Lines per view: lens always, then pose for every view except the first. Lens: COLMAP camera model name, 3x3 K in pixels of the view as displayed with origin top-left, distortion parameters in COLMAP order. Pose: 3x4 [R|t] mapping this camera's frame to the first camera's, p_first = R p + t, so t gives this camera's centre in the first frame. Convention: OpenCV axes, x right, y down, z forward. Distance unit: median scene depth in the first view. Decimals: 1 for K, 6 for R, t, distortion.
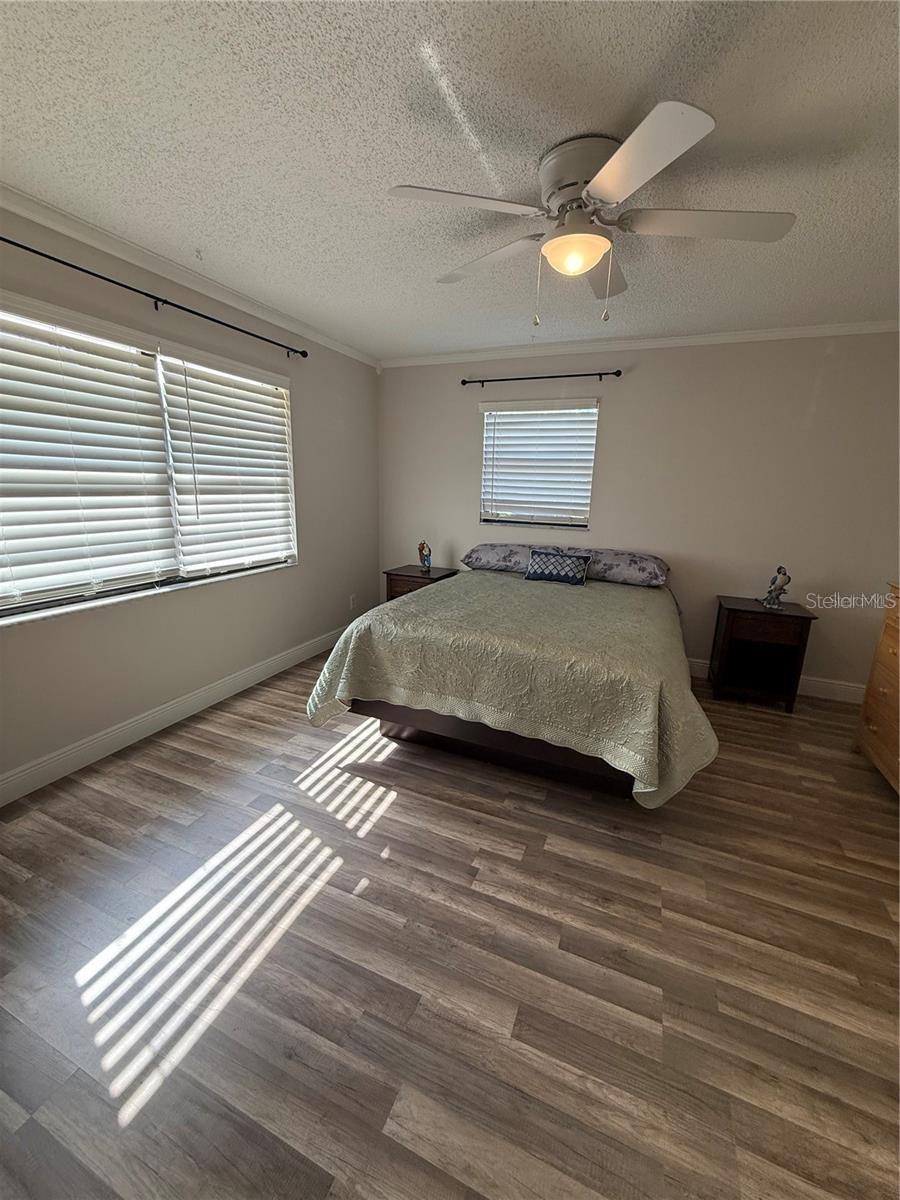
lens RADIAL K [[477.8, 0, 449.7], [0, 477.8, 596.3], [0, 0, 1]] dist [-0.001531, 0.000575]
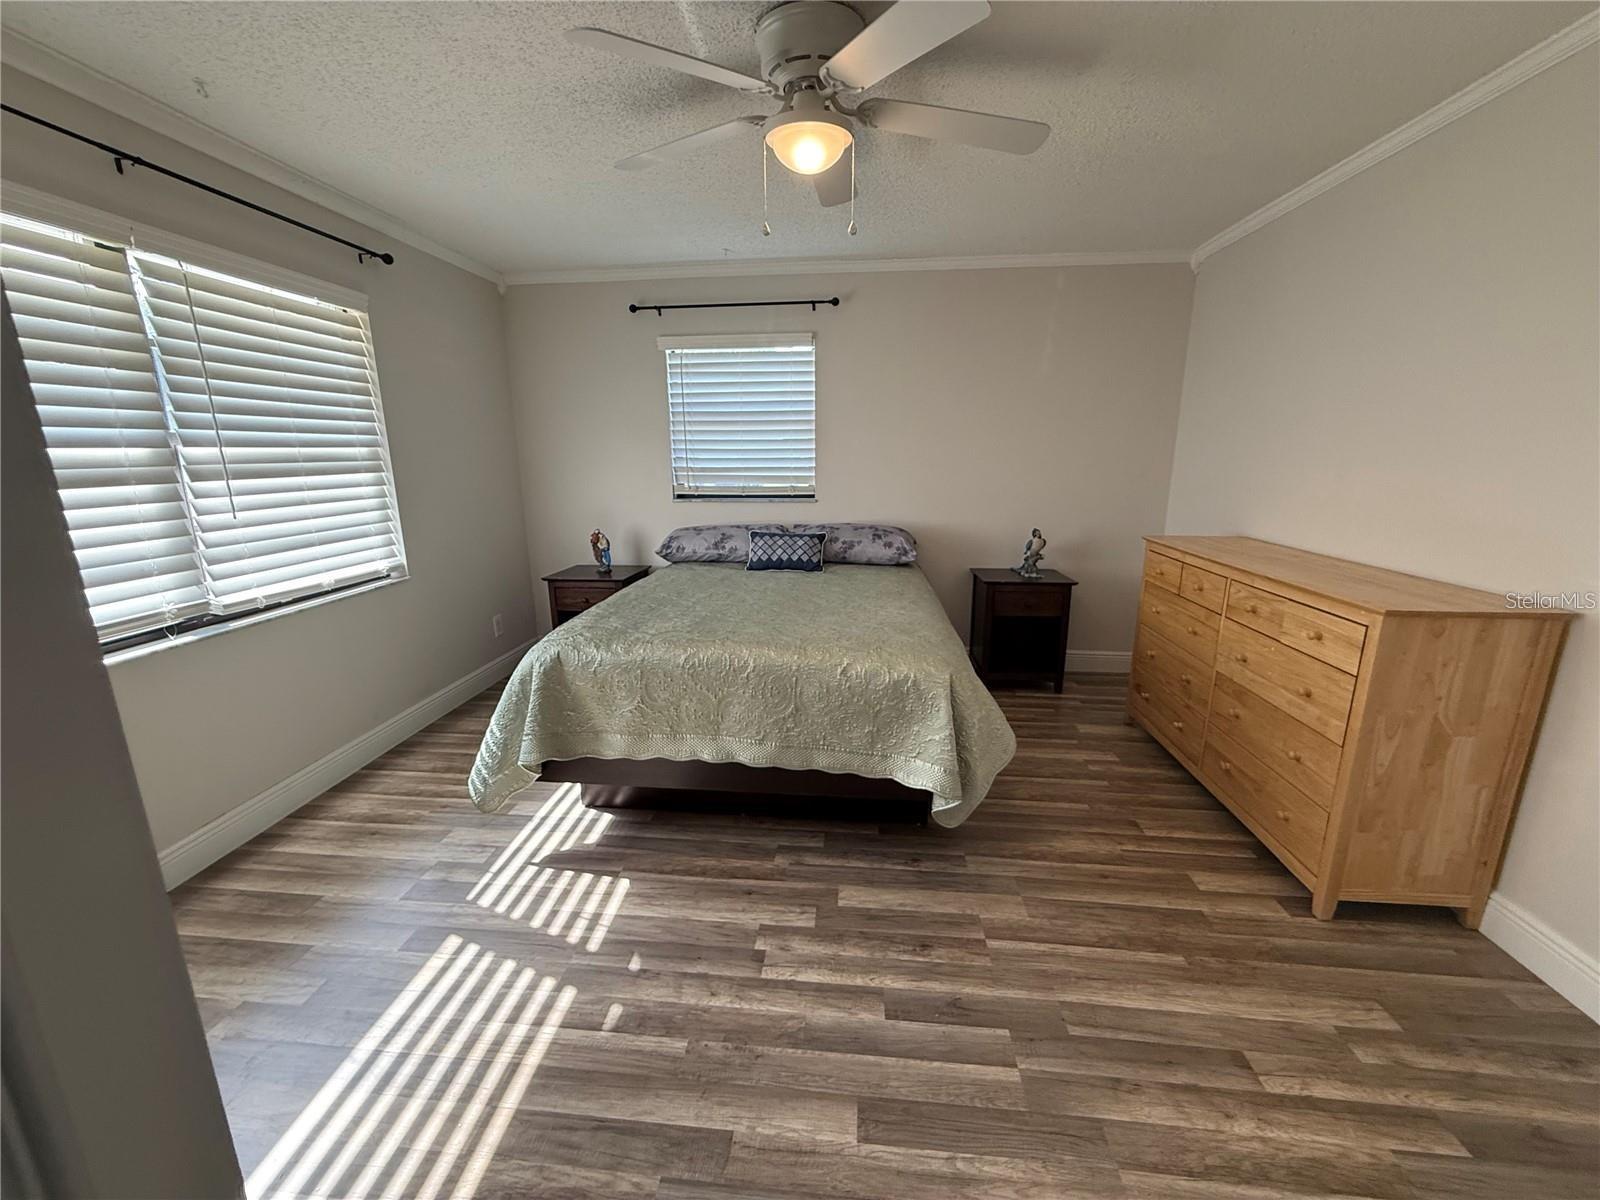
lens RADIAL K [[637.0, 0, 794.6], [0, 637.0, 601.2], [0, 0, 1]] dist [-0.001531, 0.000575]
pose [[0.954149, -0.103603, 0.280831, -0.088520], [0.101844, 0.994581, 0.020891, 0.000376], [-0.281474, 0.008668, 0.959530, 0.006388]]
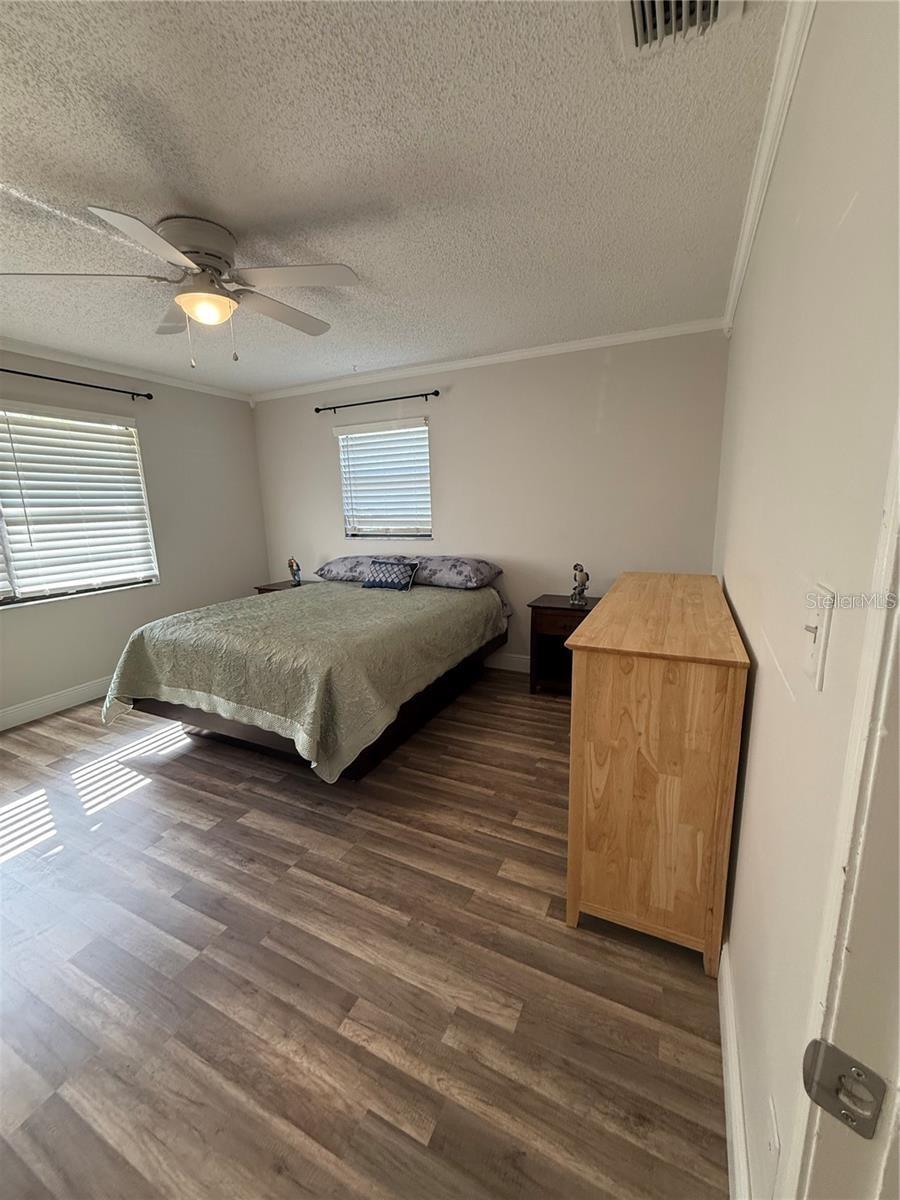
lens RADIAL K [[477.8, 0, 449.7], [0, 477.8, 596.3], [0, 0, 1]] dist [-0.001531, 0.000575]
pose [[0.997318, -0.044028, -0.058475, 0.607193], [0.041794, 0.998369, -0.038897, 0.049687], [0.060092, 0.036349, 0.997531, -0.085862]]
